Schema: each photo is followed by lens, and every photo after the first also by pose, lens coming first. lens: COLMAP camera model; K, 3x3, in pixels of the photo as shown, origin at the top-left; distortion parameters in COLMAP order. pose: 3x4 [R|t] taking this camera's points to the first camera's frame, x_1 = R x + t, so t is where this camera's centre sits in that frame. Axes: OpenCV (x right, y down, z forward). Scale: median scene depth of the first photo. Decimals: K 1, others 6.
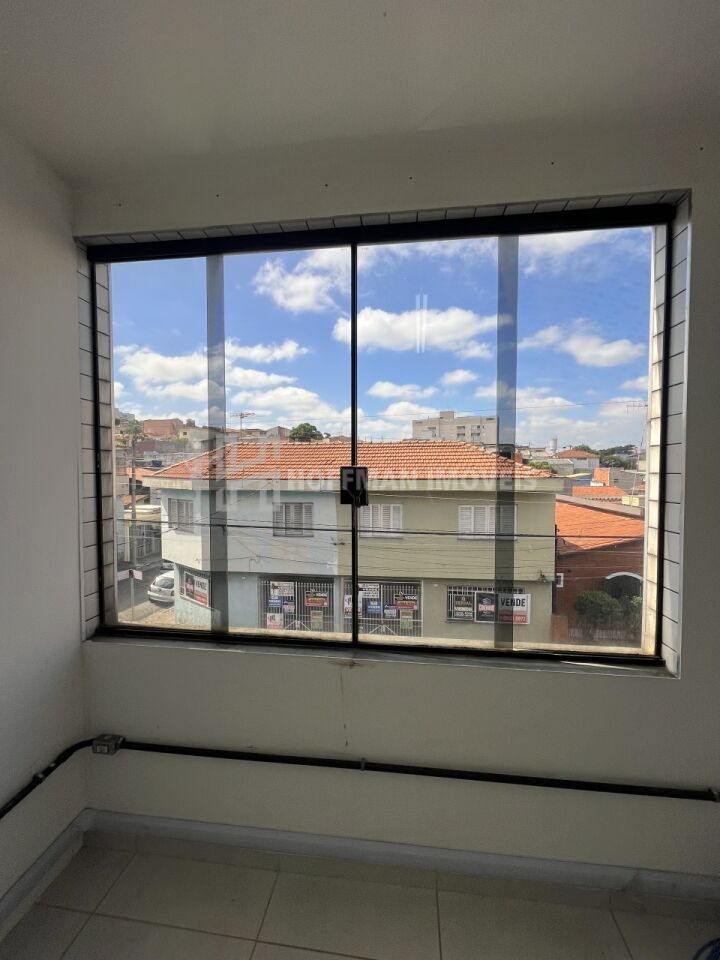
lens RADIAL K [[383.7, 0, 358.0], [0, 383.7, 480.4], [0, 0, 1]] dist [-0.000965, 0.000151]
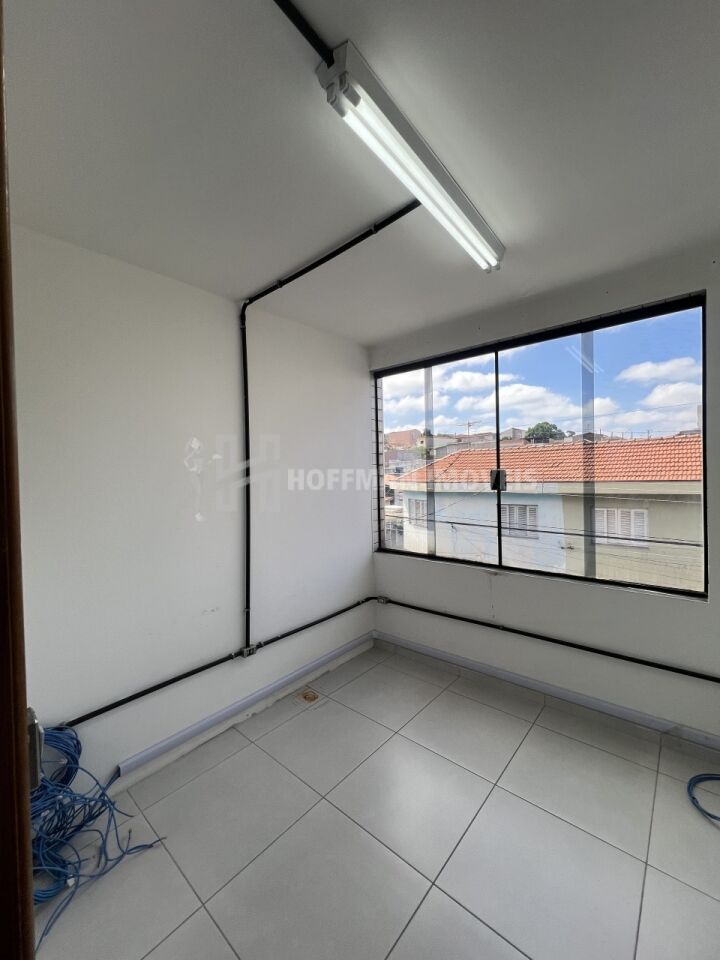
lens RADIAL K [[383.7, 0, 358.0], [0, 383.7, 480.4], [0, 0, 1]] dist [-0.000965, 0.000151]
pose [[0.830802, -0.009995, -0.556479, 0.388884], [0.003436, 0.999912, -0.012829, 0.032061], [0.556558, 0.008746, 0.830763, -0.780949]]
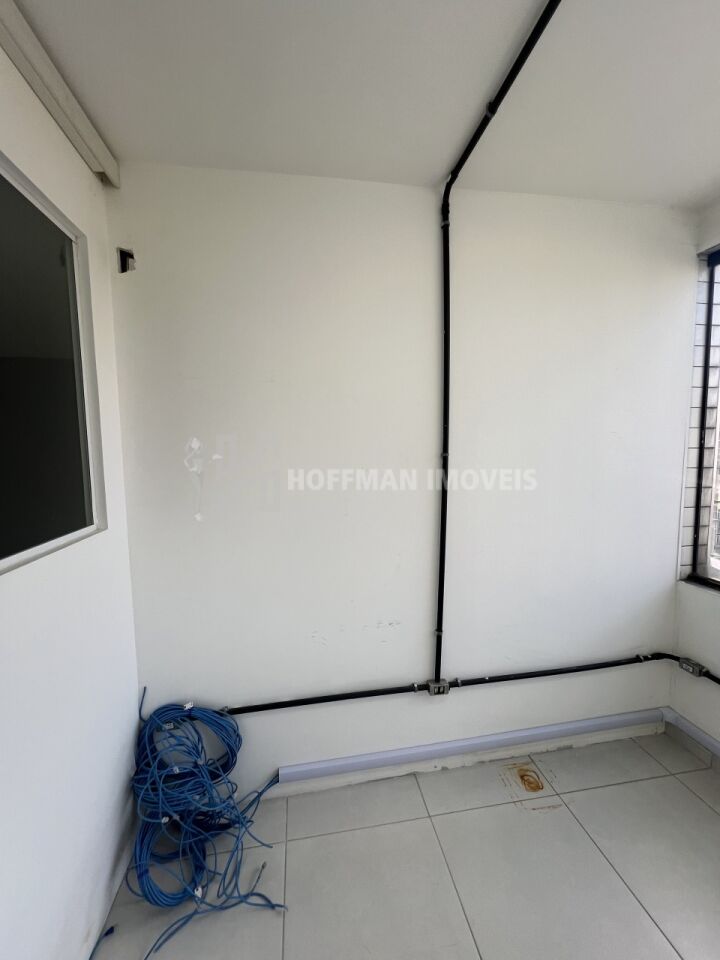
lens RADIAL K [[383.7, 0, 358.0], [0, 383.7, 480.4], [0, 0, 1]] dist [-0.000965, 0.000151]
pose [[0.285005, 0.080110, -0.955172, 0.151415], [-0.016515, 0.996764, 0.078671, 0.005875], [0.958384, -0.006647, 0.285406, -0.336928]]
